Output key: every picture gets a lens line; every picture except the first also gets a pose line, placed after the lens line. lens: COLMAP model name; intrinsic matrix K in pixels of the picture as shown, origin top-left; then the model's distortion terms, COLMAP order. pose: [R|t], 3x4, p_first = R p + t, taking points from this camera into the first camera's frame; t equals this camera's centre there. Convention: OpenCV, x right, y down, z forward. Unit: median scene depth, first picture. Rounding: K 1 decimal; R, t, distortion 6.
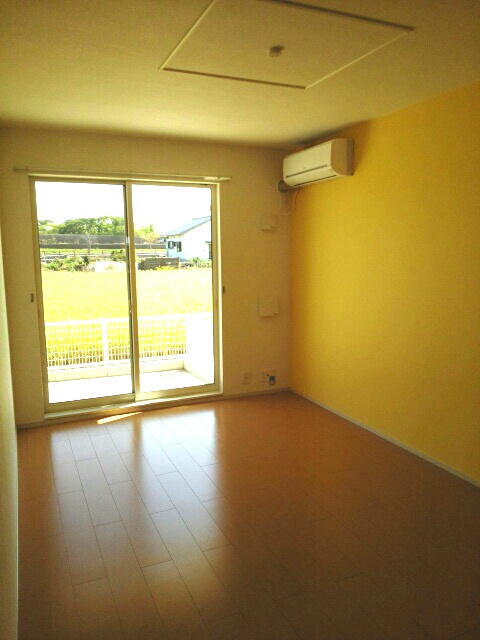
lens RADIAL K [[508.2, 0, 240.0], [0, 508.2, 320.0], [0, 0, 1]] dist [0.011569, -0.004511]
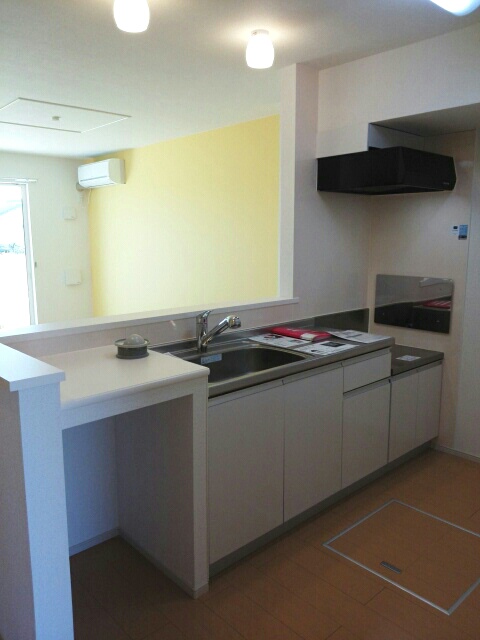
lens RADIAL K [[508.2, 0, 240.0], [0, 508.2, 320.0], [0, 0, 1]] dist [0.011569, -0.004511]
pose [[0.945537, -0.040730, 0.322956, 0.039582], [0.033337, 0.999041, 0.028395, 0.072854], [-0.323803, -0.016082, 0.945988, -0.463768]]
